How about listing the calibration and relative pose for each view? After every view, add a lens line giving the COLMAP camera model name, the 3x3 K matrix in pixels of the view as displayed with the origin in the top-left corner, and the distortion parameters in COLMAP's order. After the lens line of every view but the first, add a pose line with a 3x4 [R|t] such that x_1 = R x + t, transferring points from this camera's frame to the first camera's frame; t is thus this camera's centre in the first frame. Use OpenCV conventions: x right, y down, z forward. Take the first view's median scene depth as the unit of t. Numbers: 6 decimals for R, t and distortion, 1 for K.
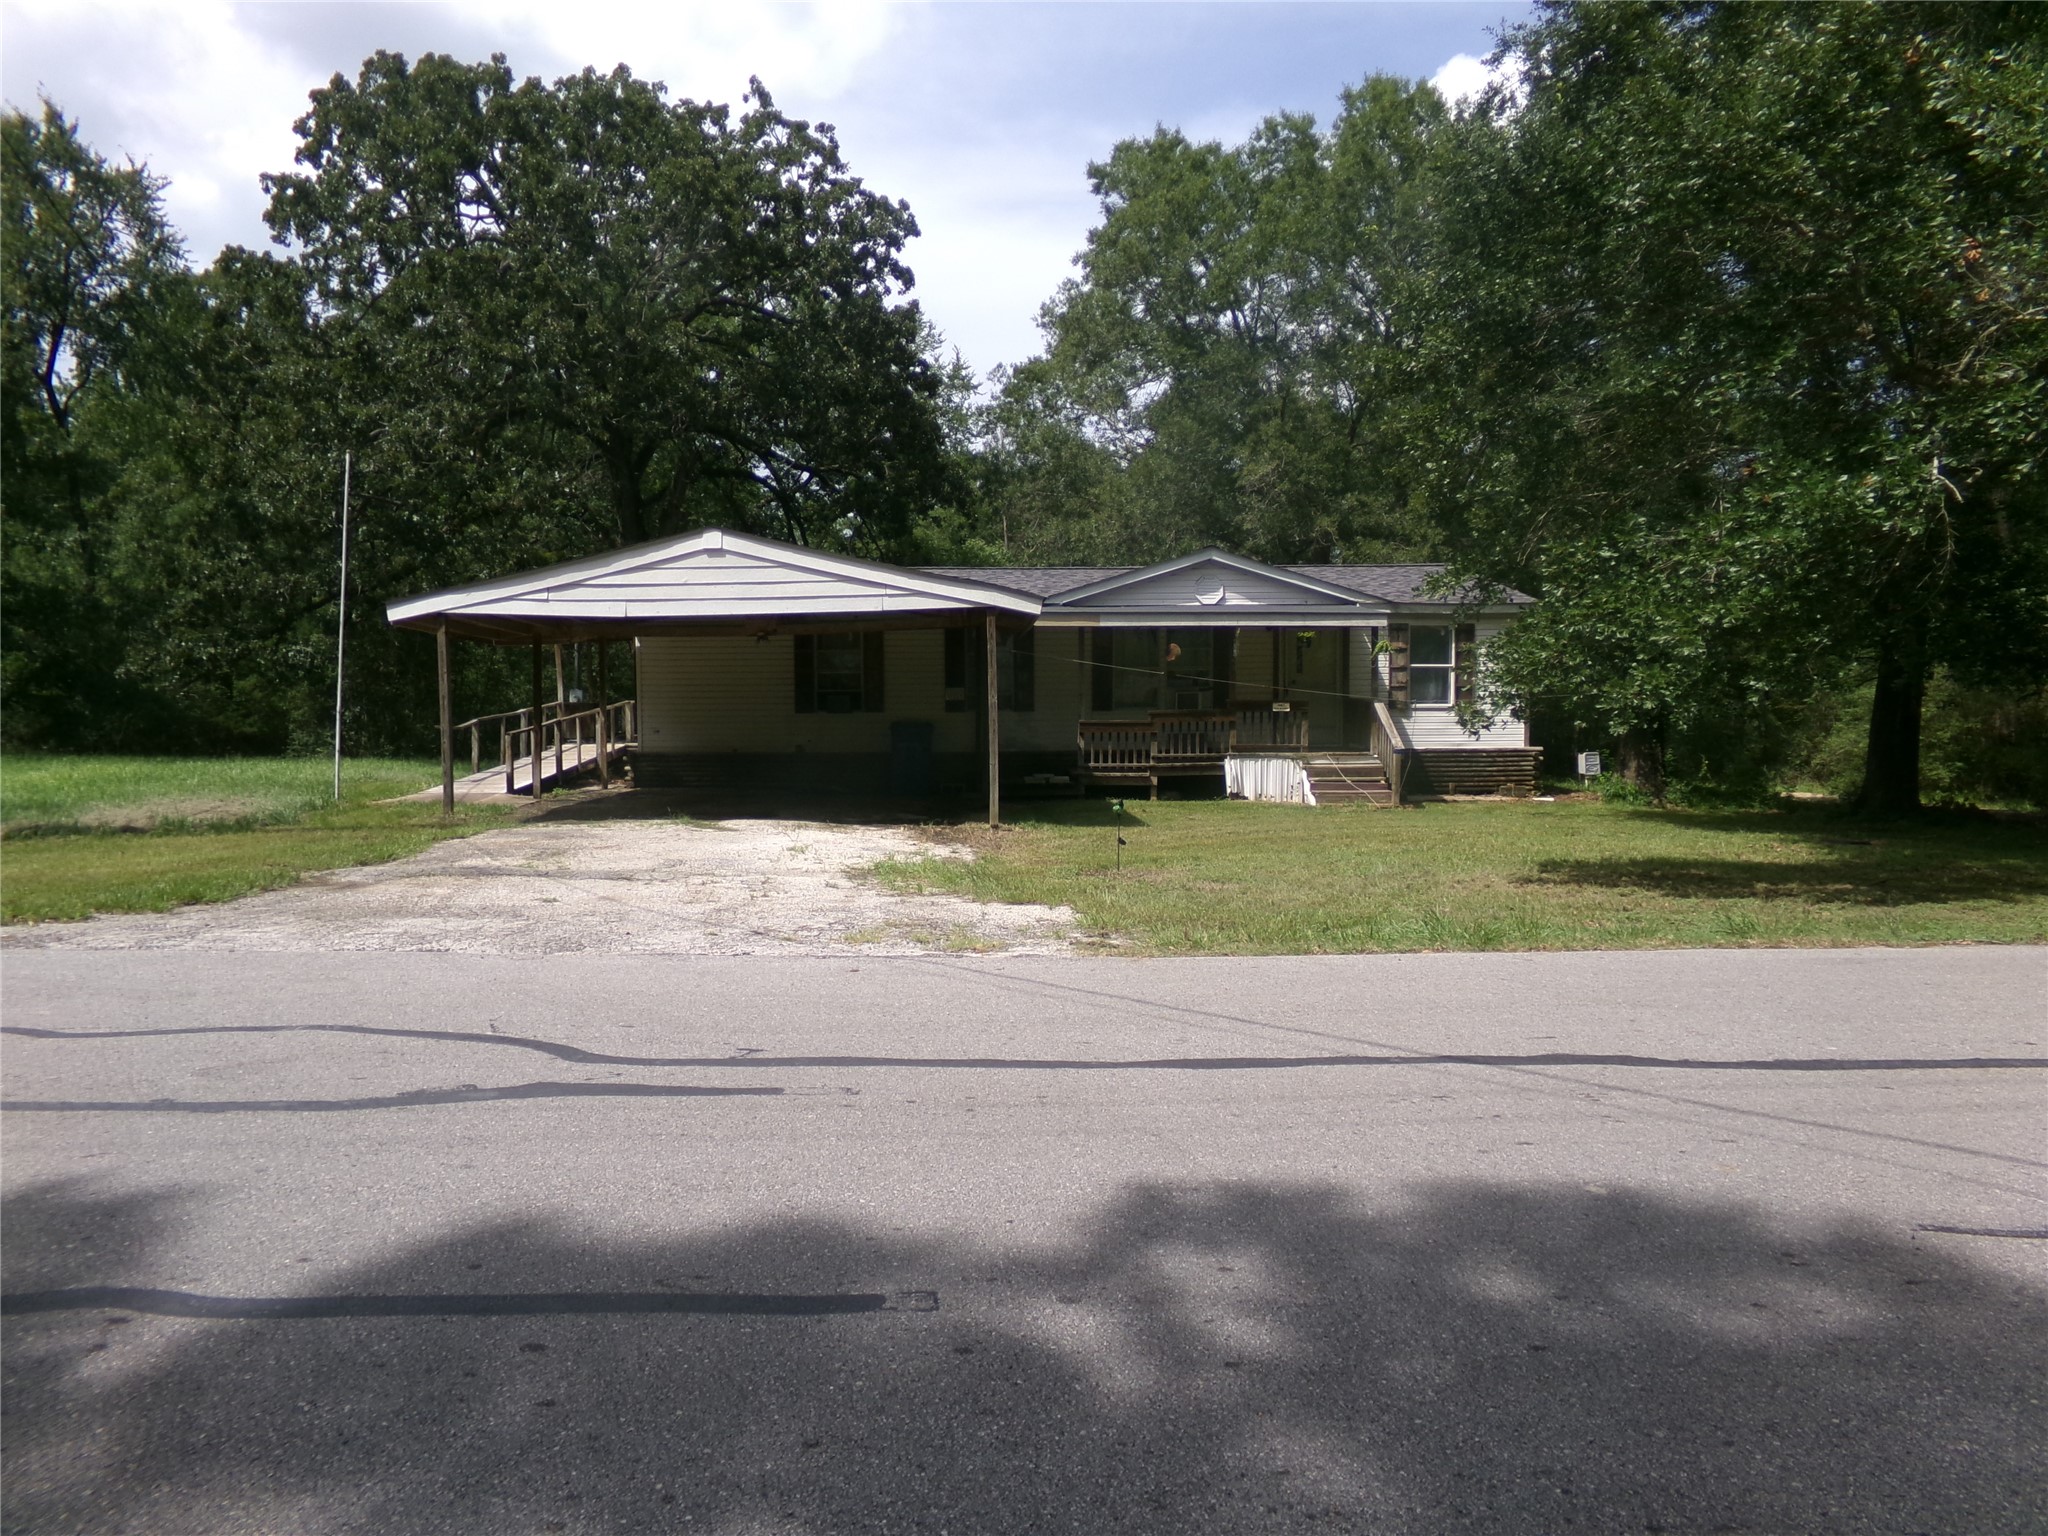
lens RADIAL K [[1390.0, 0, 1023.2], [0, 1390.0, 802.6], [0, 0, 1]] dist [-0.003993, 0.058504]
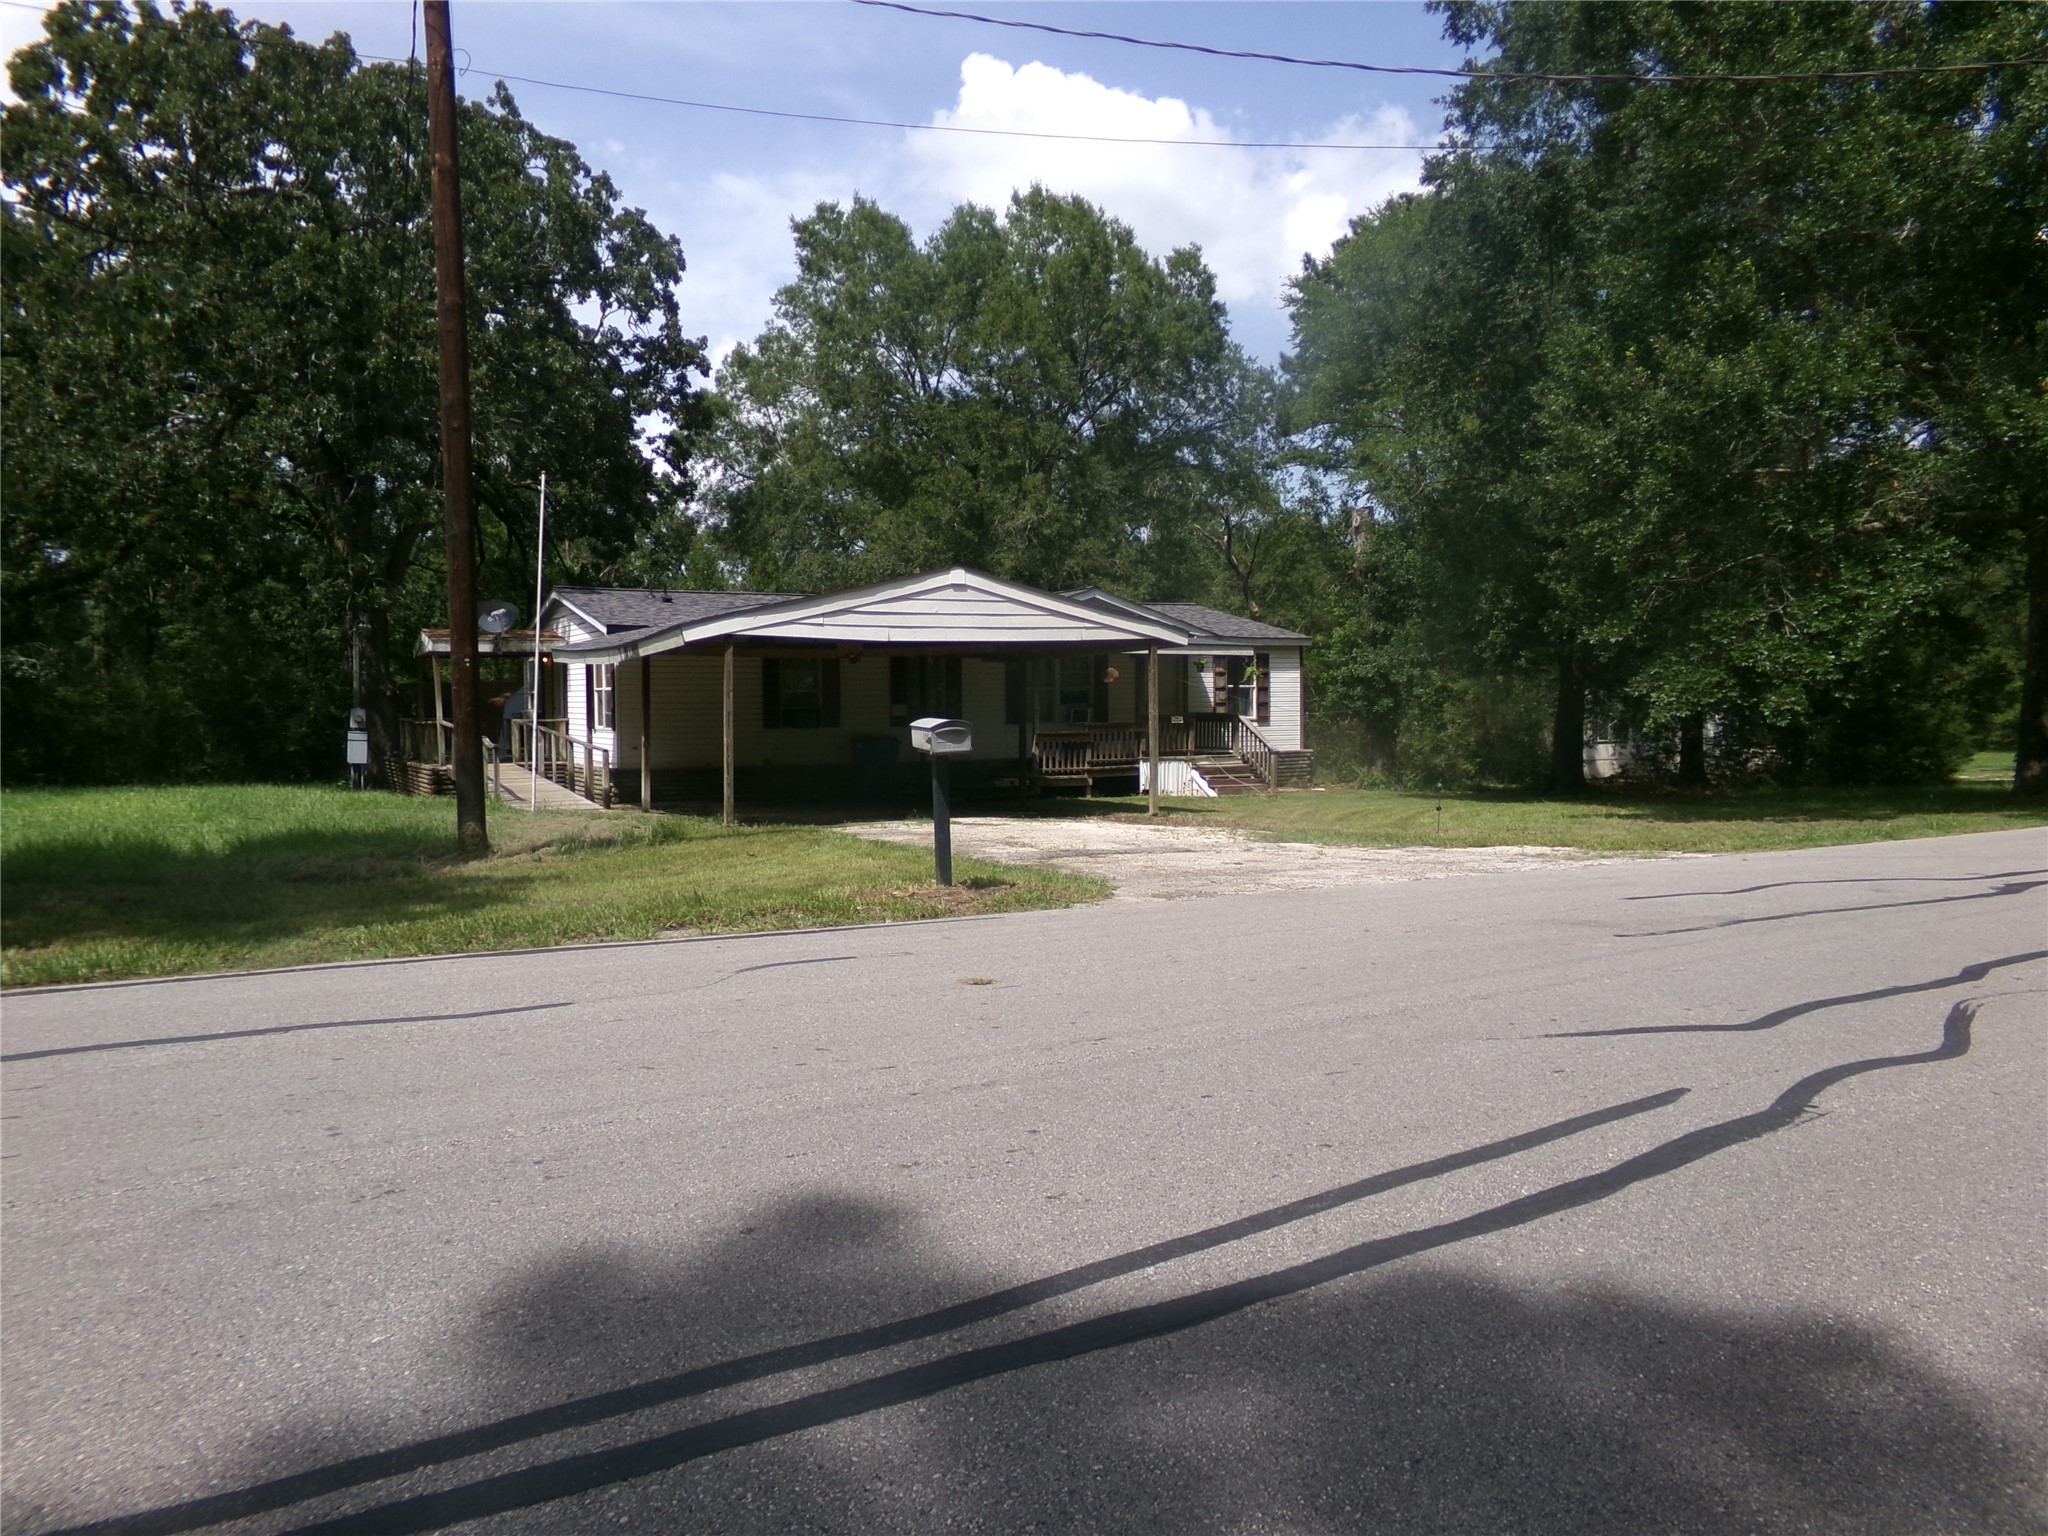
lens RADIAL K [[1417.9, 0, 1019.5], [0, 1417.9, 777.5], [0, 0, 1]] dist [-0.027300, 0.065205]
pose [[0.887421, -0.025185, 0.460272, -0.518018], [0.040259, 0.998925, -0.022963, 0.006207], [-0.459199, 0.038908, 0.887481, -0.050555]]
